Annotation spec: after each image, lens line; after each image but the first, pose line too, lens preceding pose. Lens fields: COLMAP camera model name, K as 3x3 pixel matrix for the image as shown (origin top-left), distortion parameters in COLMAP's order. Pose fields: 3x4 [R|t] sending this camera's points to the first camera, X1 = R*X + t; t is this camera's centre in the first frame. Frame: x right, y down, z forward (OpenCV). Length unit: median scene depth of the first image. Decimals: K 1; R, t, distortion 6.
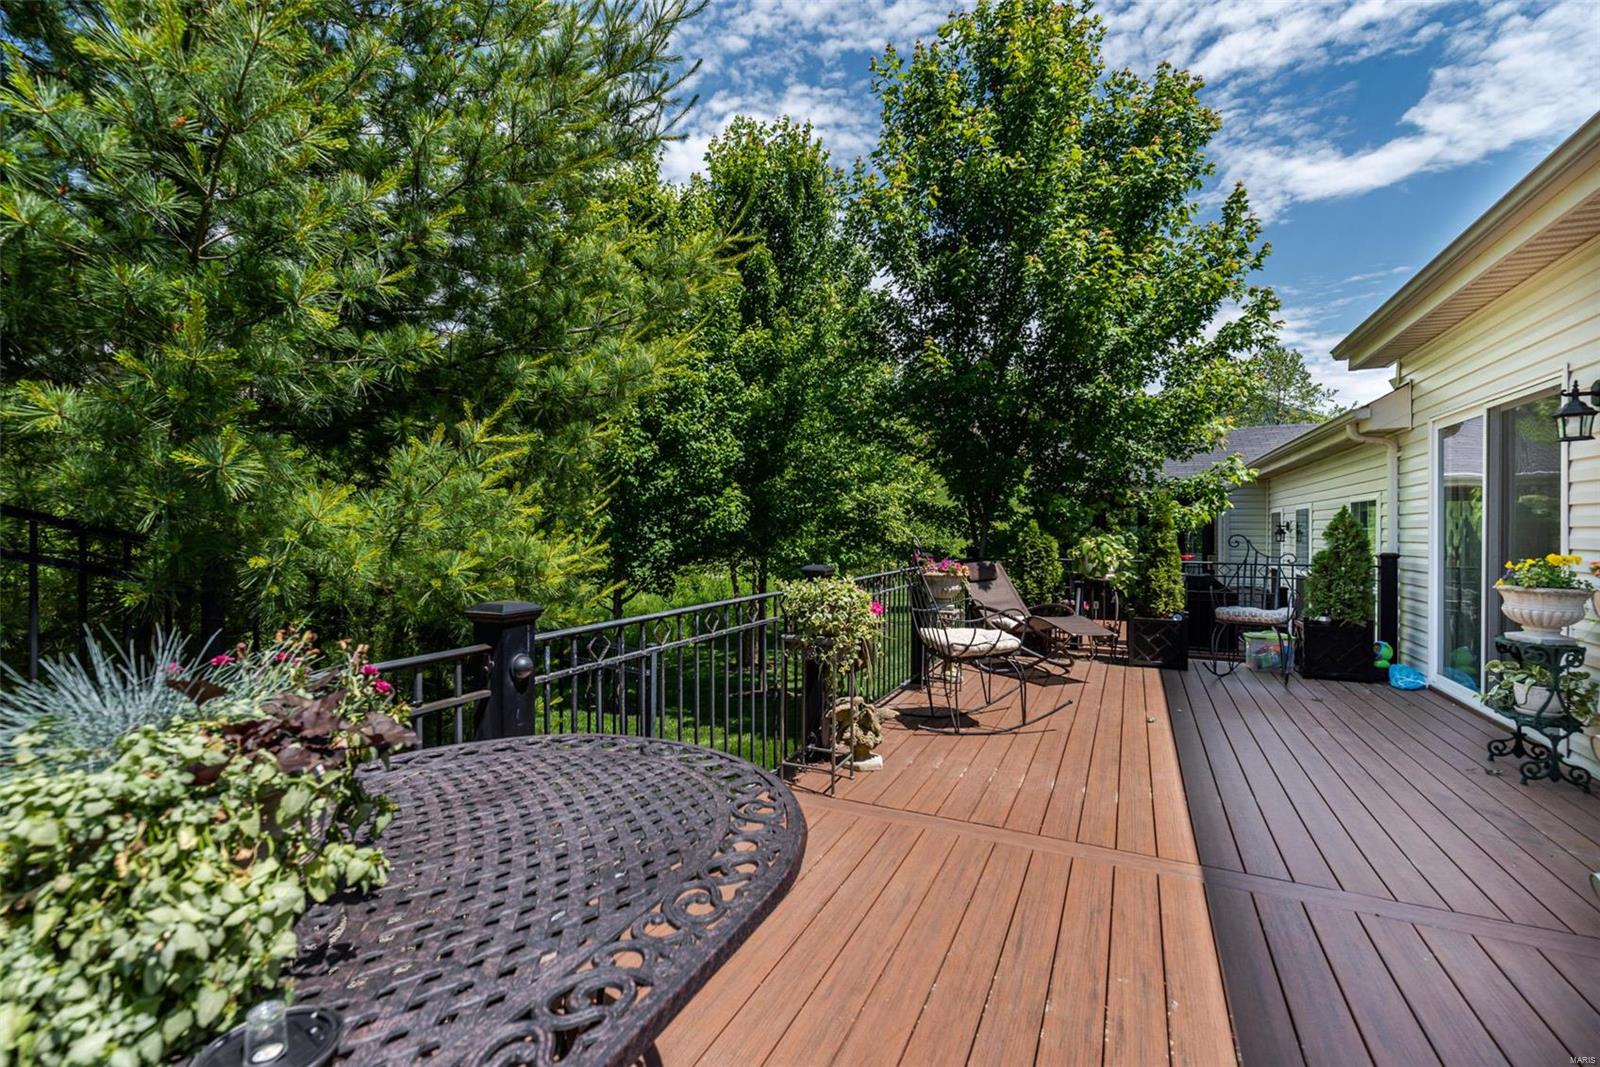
lens RADIAL K [[716.0, 0, 800.0], [0, 716.0, 533.5], [0, 0, 1]] dist [0.004059, 0.000140]
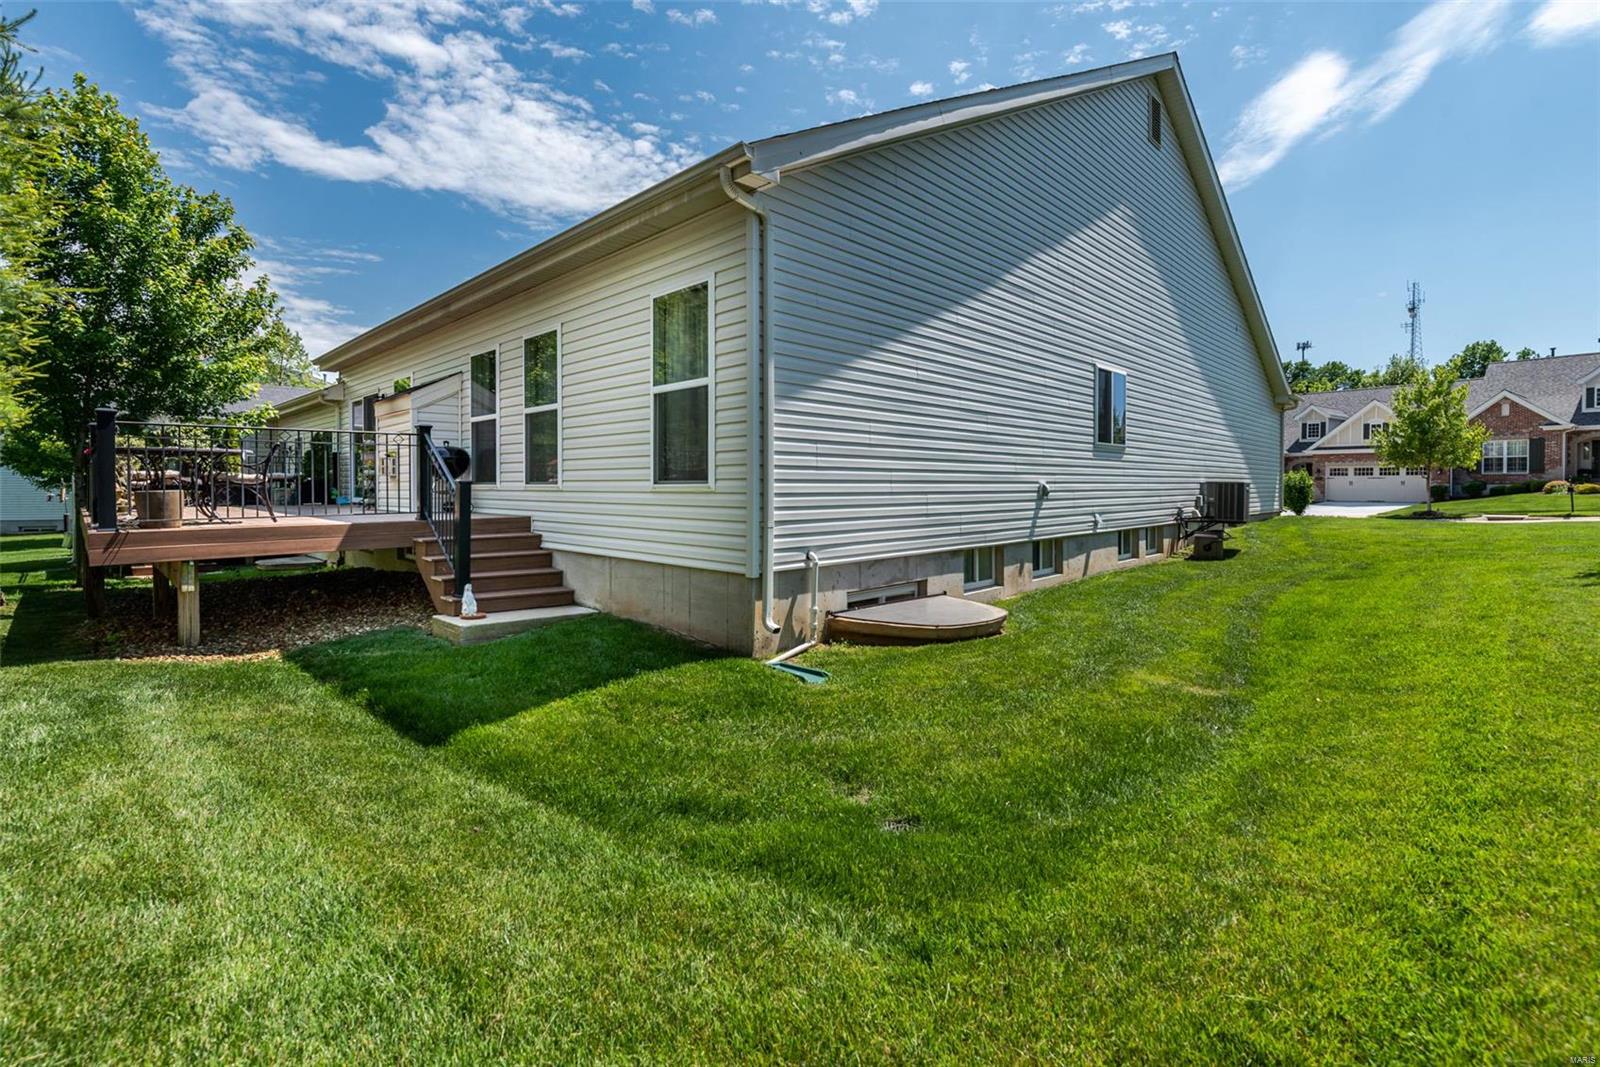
lens RADIAL K [[714.2, 0, 800.0], [0, 714.2, 533.5], [0, 0, 1]] dist [-0.001415, -0.000422]
pose [[0.333689, -0.051042, 0.941300, -0.063986], [-0.006694, 0.998380, 0.056510, 0.010713], [-0.942659, -0.025157, 0.332807, -0.087154]]
